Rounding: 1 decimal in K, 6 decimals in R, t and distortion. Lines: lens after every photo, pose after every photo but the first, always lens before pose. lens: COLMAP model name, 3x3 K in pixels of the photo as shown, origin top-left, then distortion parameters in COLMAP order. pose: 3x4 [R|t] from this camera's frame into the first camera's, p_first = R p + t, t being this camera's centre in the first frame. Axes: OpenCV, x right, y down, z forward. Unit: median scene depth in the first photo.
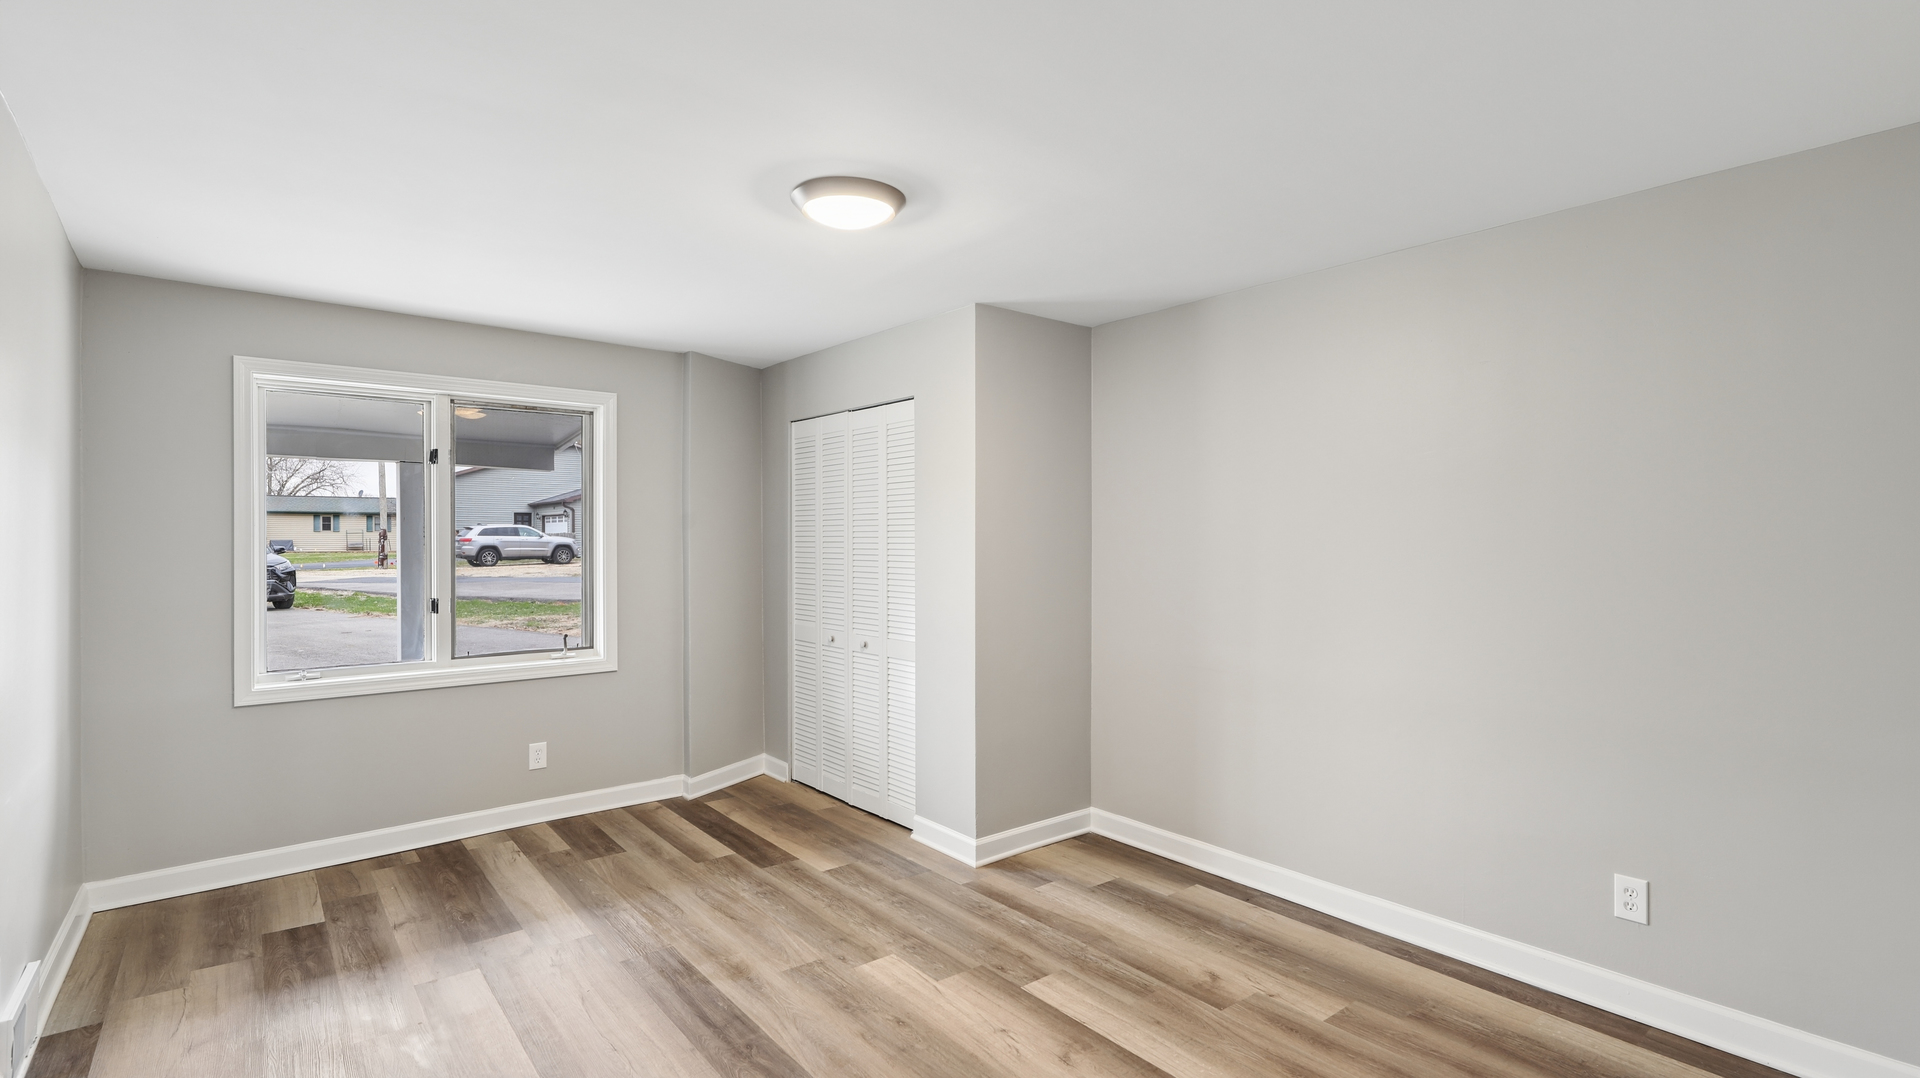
lens RADIAL K [[901.1, 0, 964.9], [0, 901.1, 536.4], [0, 0, 1]] dist [0.004231, 0.000202]
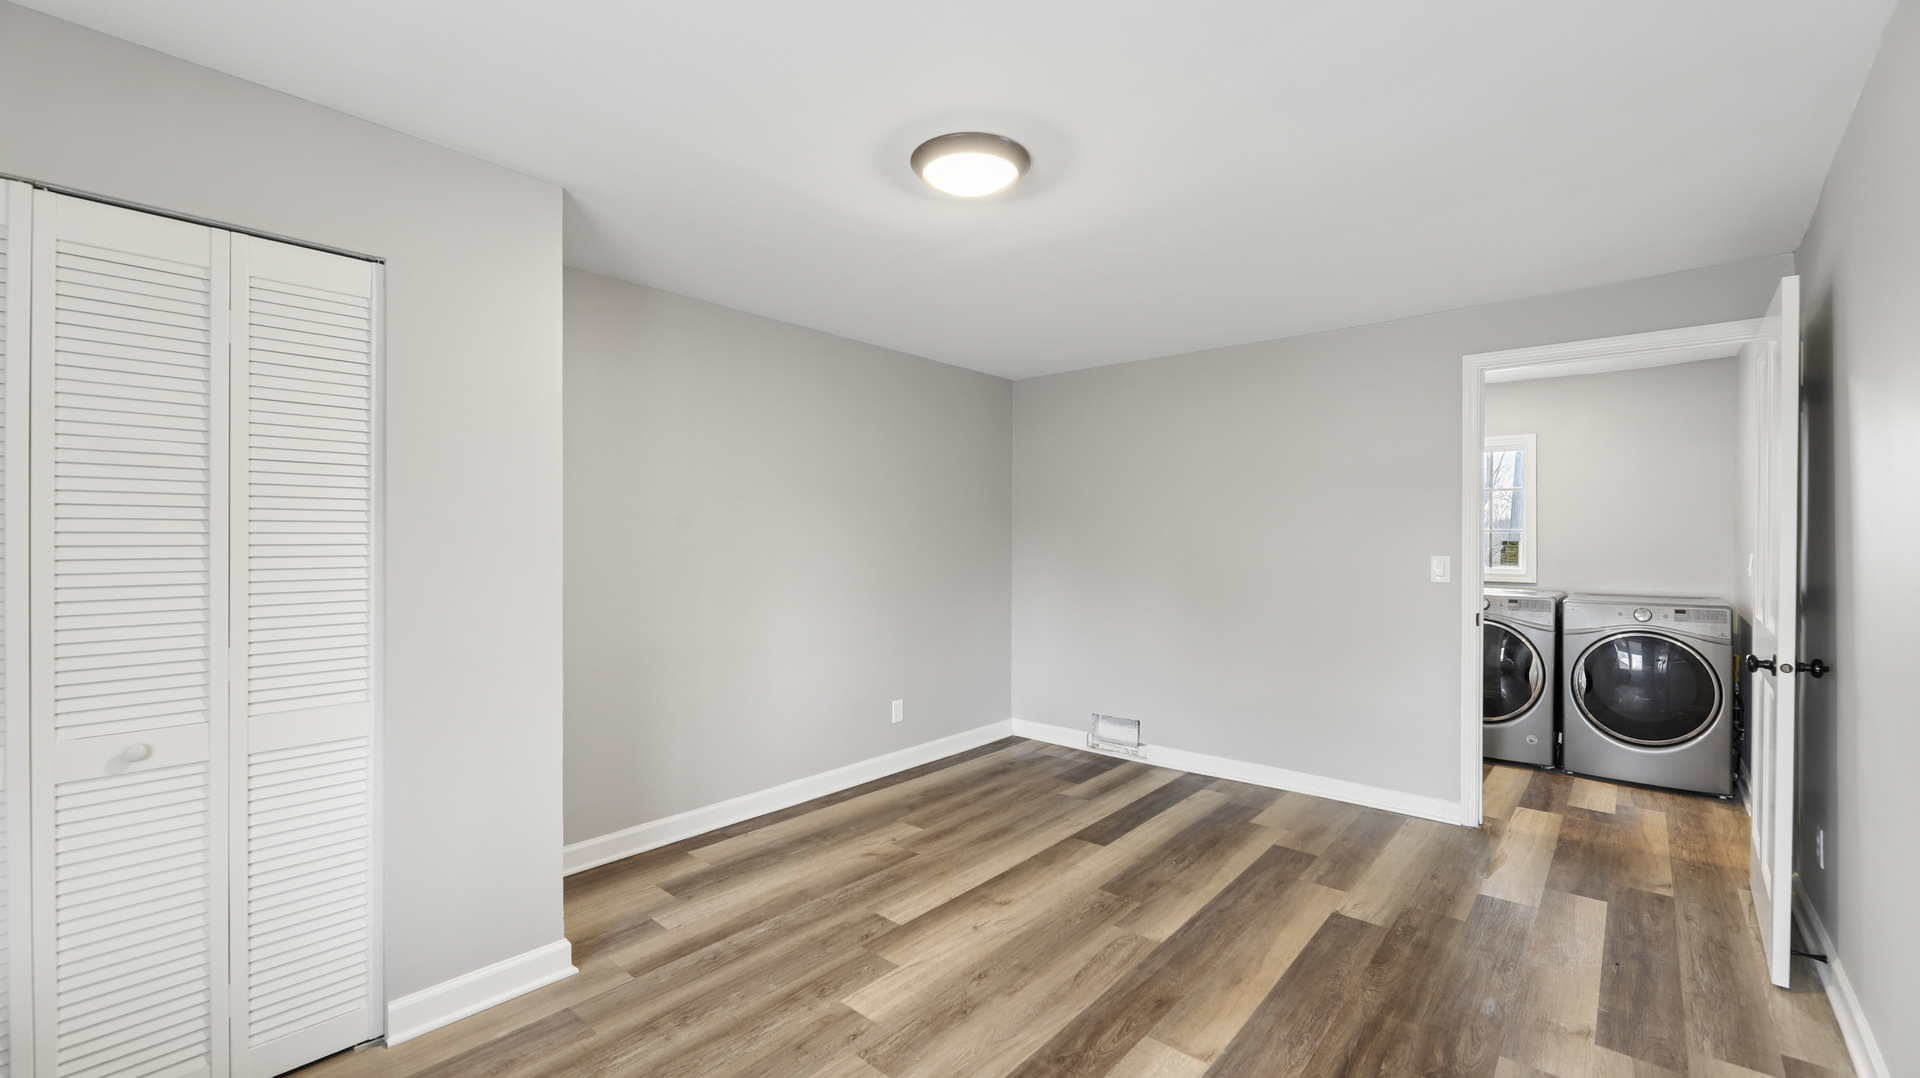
lens RADIAL K [[771.8, 0, 957.4], [0, 771.8, 535.2], [0, 0, 1]] dist [0.005730, -0.002809]
pose [[-0.171705, 0.003008, 0.985144, -0.844745], [-0.005938, 0.999974, -0.004088, 0.019839], [-0.985131, -0.006552, -0.171682, 1.038531]]
